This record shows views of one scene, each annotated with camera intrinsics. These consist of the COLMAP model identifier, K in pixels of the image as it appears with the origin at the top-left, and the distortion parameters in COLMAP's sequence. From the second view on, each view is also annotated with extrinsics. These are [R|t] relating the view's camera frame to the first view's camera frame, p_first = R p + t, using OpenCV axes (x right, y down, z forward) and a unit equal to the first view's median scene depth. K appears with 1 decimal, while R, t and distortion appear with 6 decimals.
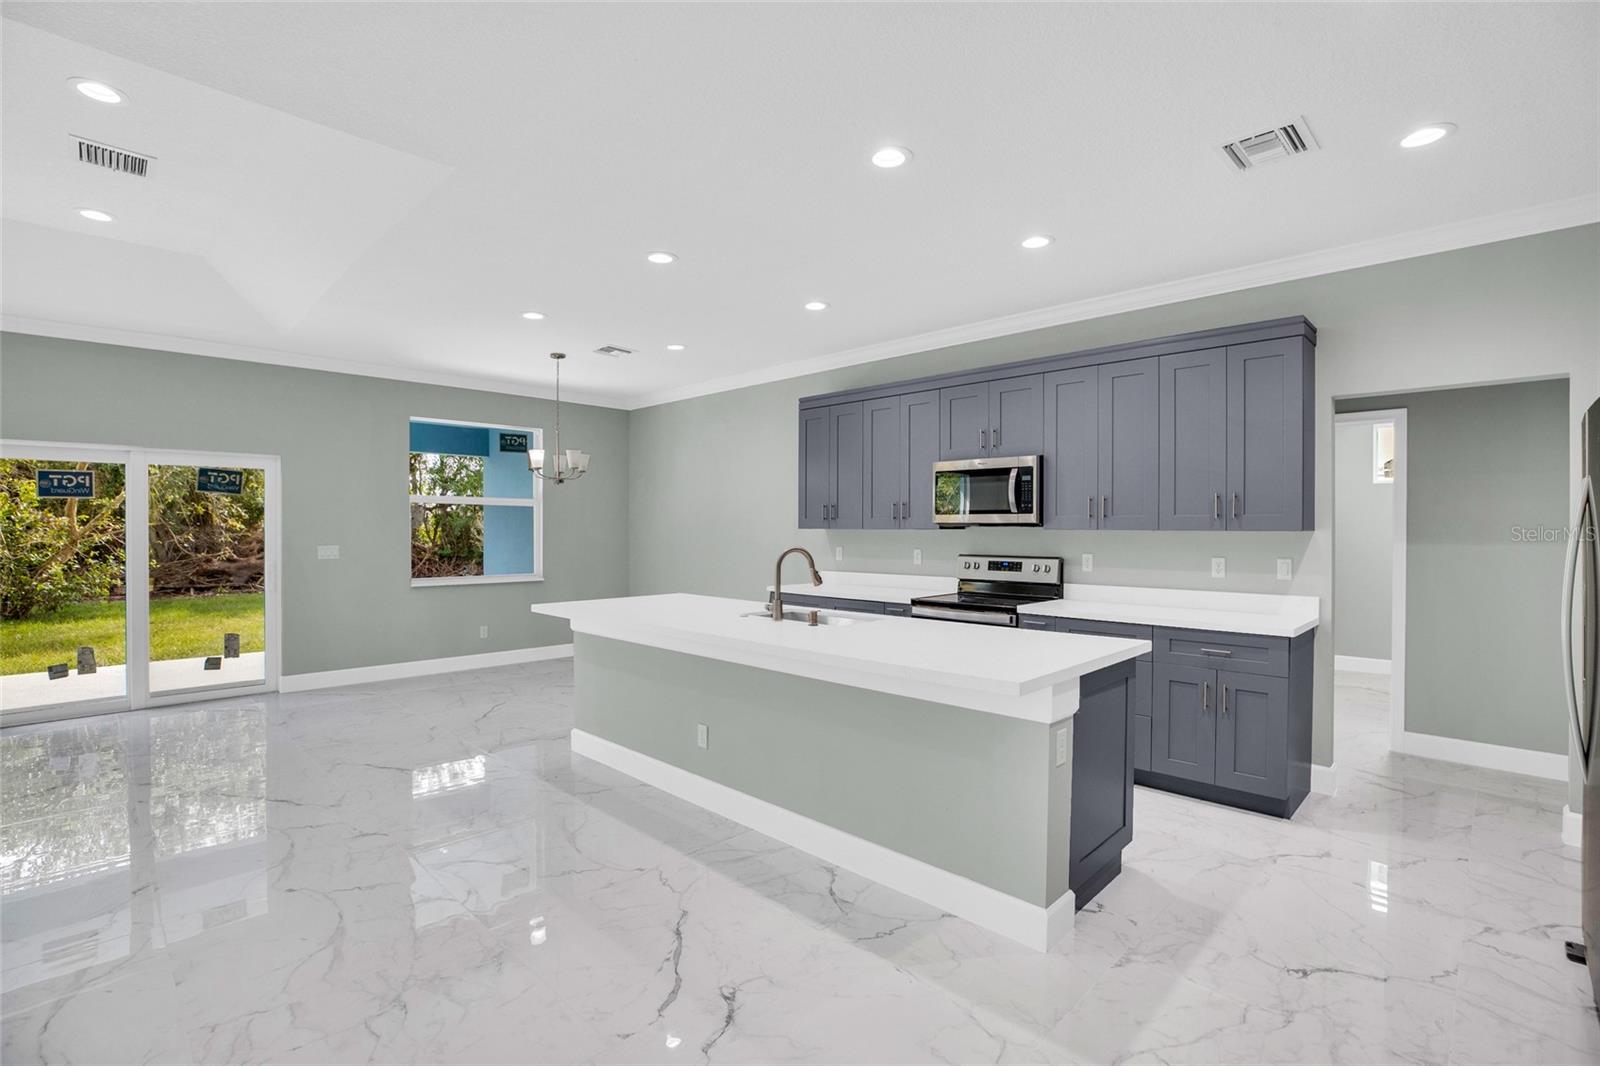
lens RADIAL K [[733.7, 0, 805.1], [0, 733.7, 536.0], [0, 0, 1]] dist [-0.039887, 0.009977]
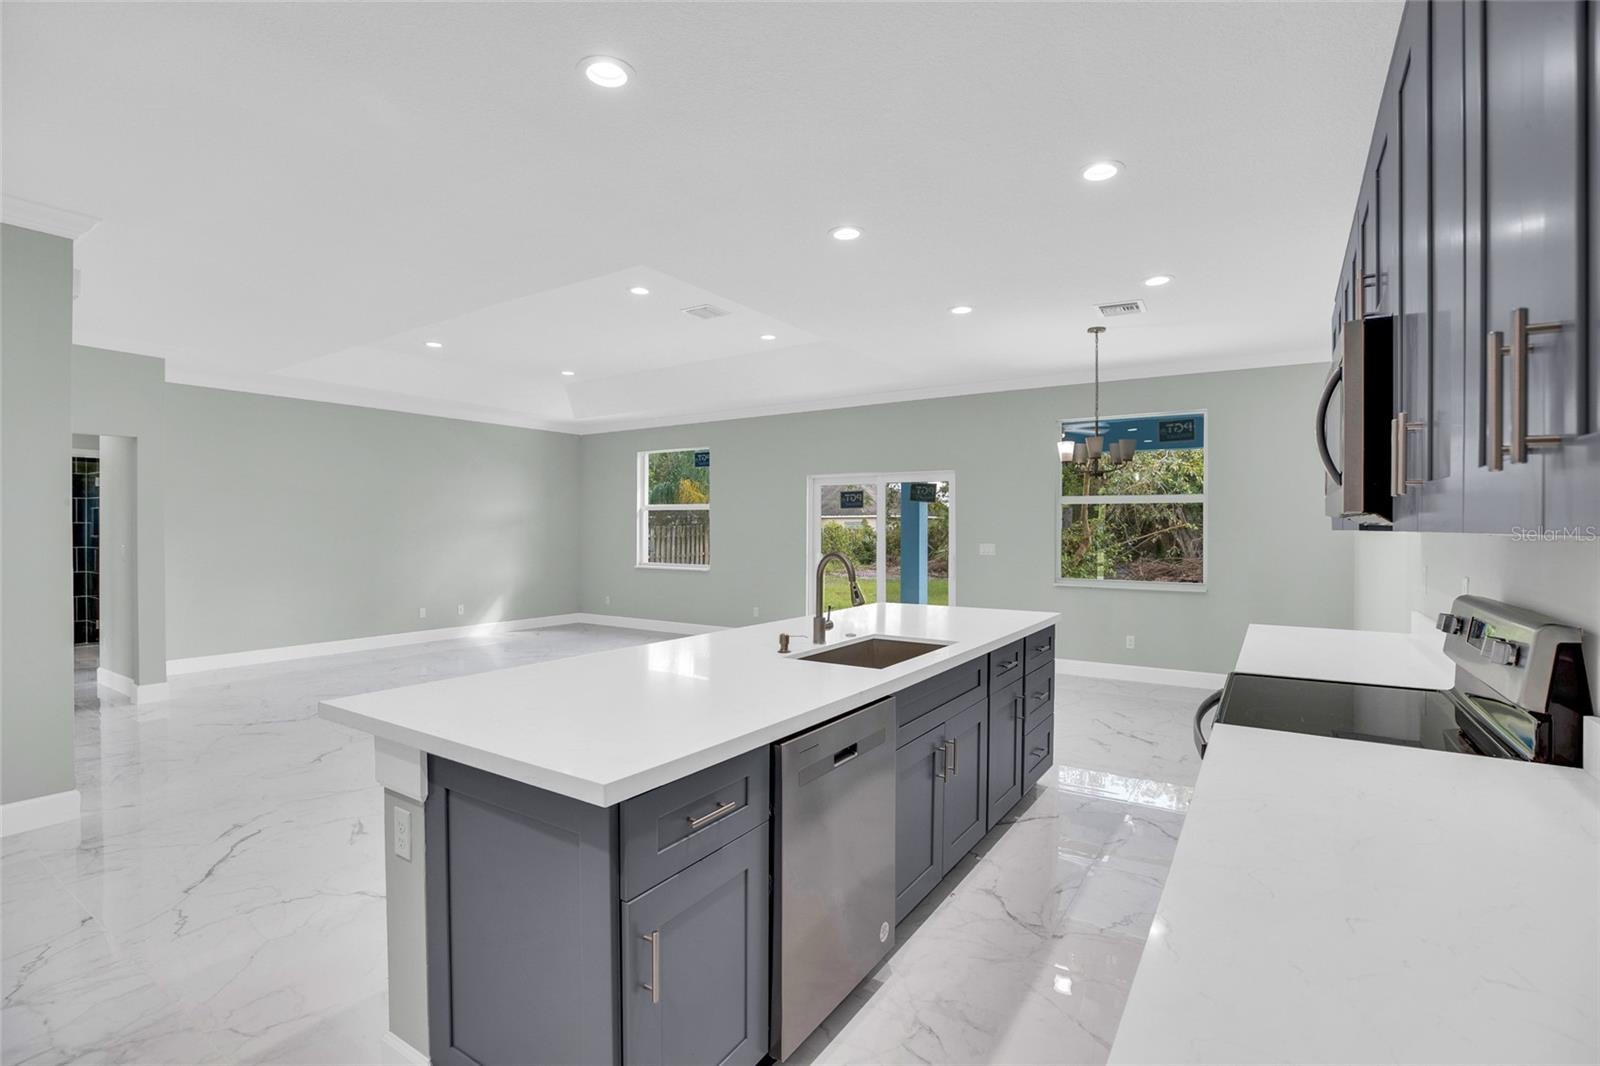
lens RADIAL K [[737.4, 0, 795.3], [0, 737.4, 530.1], [0, 0, 1]] dist [-0.001898, -0.000019]
pose [[0.210101, 0.004535, -0.977669, 0.532562], [-0.010513, 0.999942, 0.002379, -0.010098], [0.977623, 0.009779, 0.210137, 0.562030]]
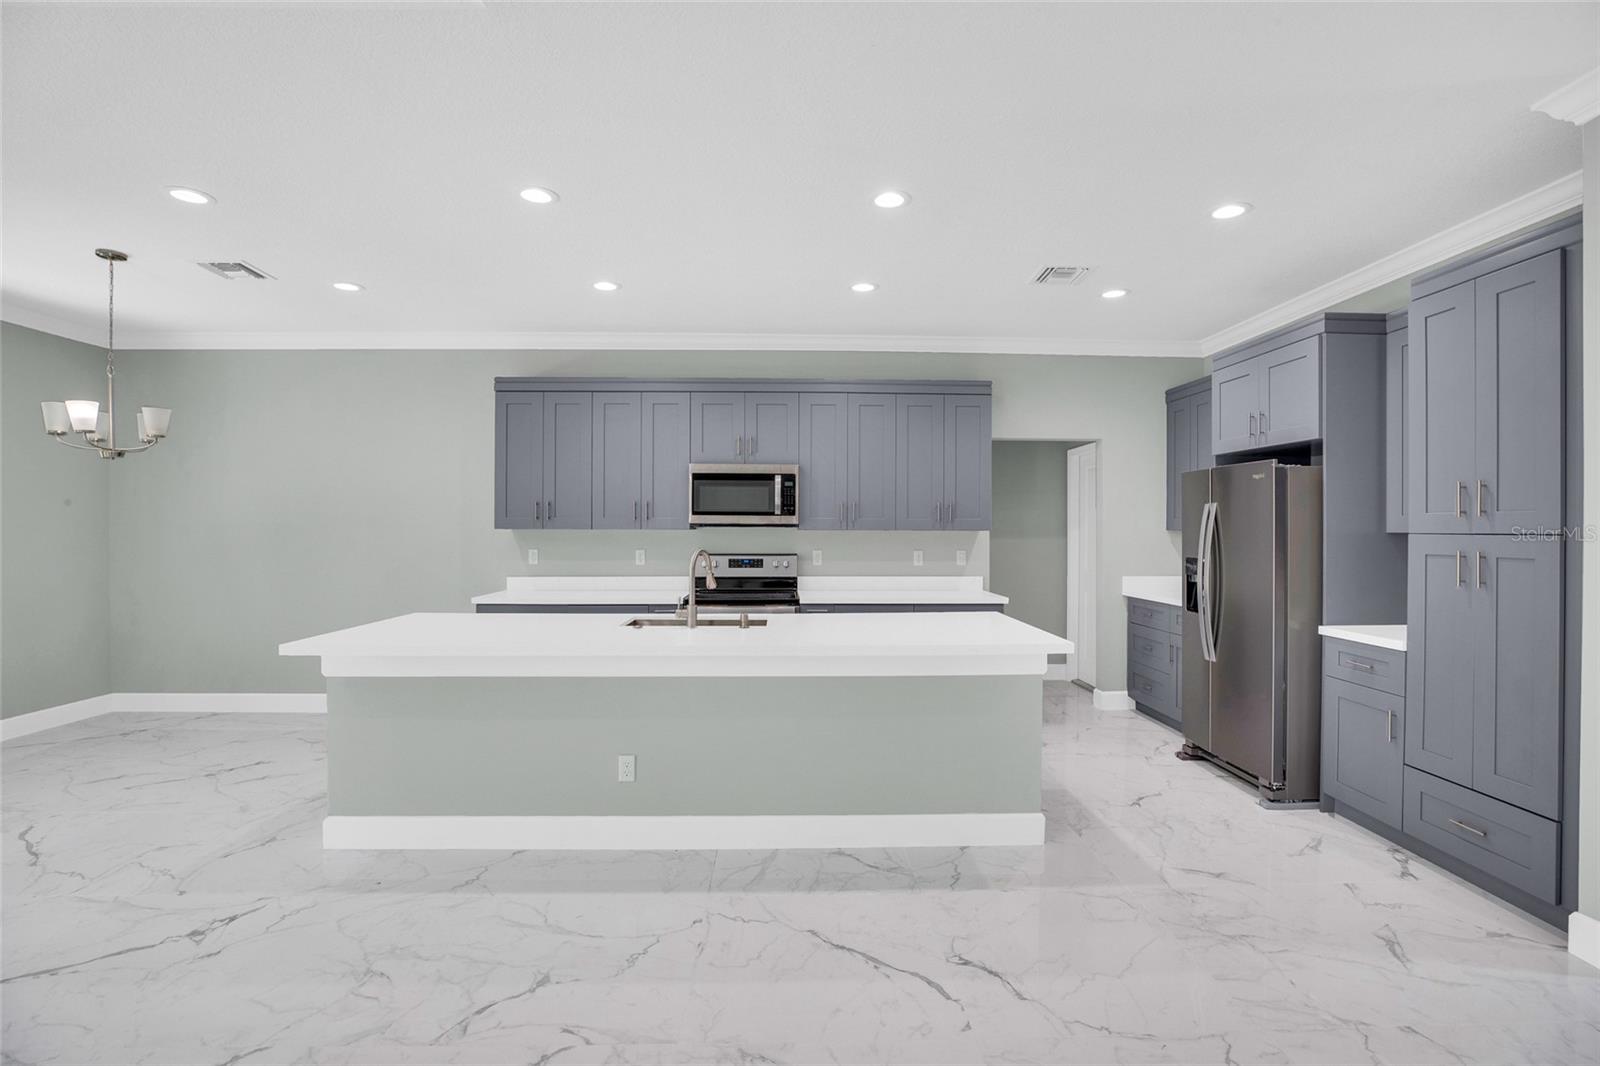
lens RADIAL K [[733.7, 0, 805.0], [0, 733.7, 529.3], [0, 0, 1]] dist [-0.039887, 0.009977]
pose [[0.694536, -0.001521, 0.719456, -0.443596], [0.007284, 0.999961, -0.004917, -0.003471], [-0.719421, 0.008656, 0.694520, 0.174403]]
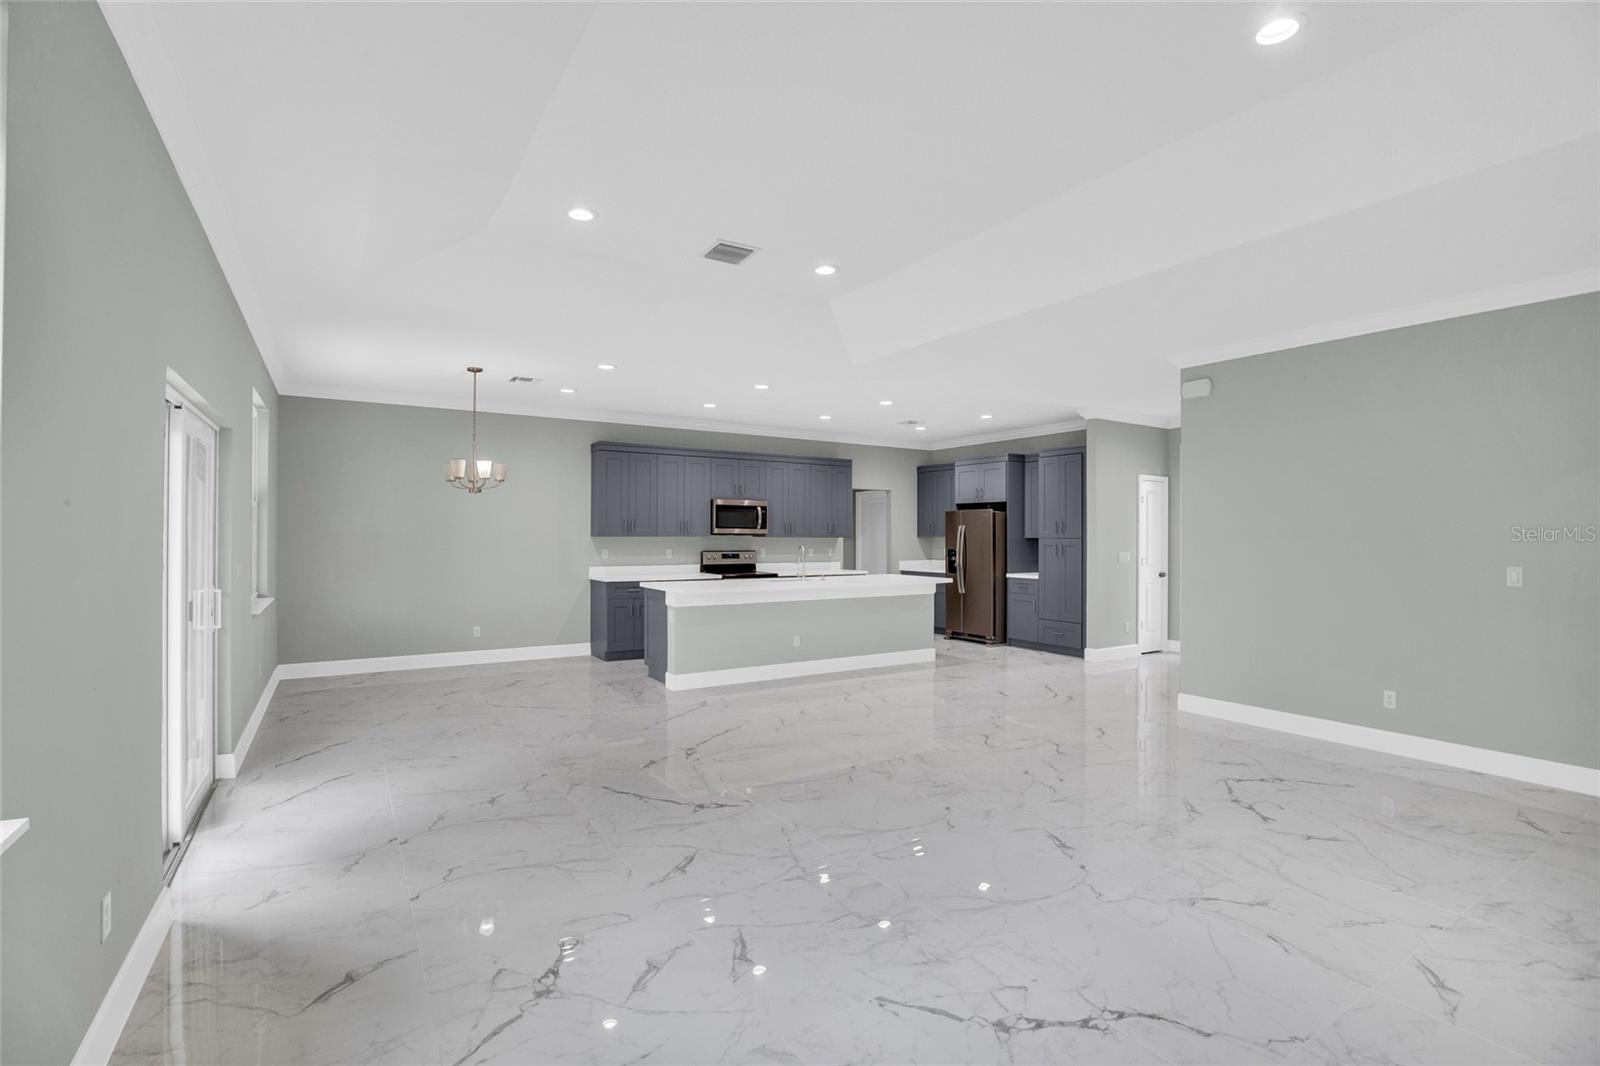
lens RADIAL K [[733.7, 0, 802.9], [0, 733.7, 535.3], [0, 0, 1]] dist [-0.039887, 0.009977]
pose [[0.230205, 0.001332, 0.973141, -1.499218], [0.008552, 0.999958, -0.003392, -0.005060], [-0.973105, 0.009103, 0.230184, 0.375048]]
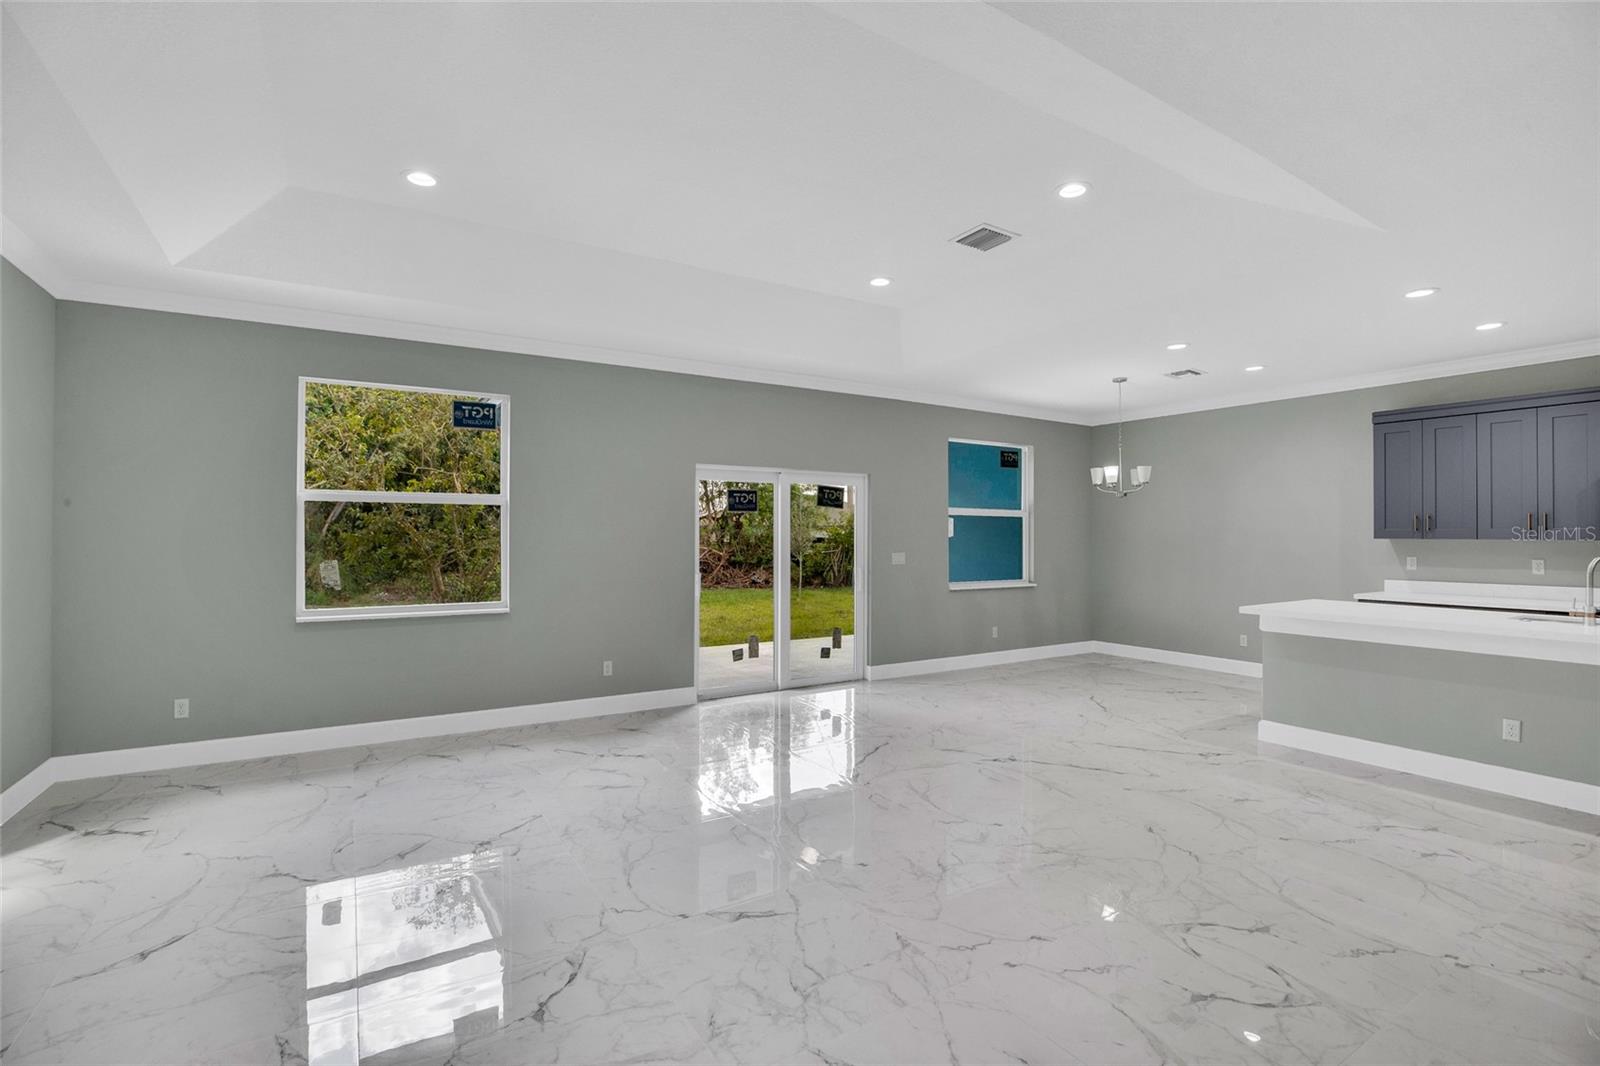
lens RADIAL K [[733.7, 0, 806.3], [0, 733.7, 530.6], [0, 0, 1]] dist [-0.039887, 0.009977]
pose [[0.972308, 0.000159, -0.233702, -0.656581], [-0.004749, 0.999807, -0.019078, 0.001835], [0.233654, 0.019660, 0.972121, -0.200521]]
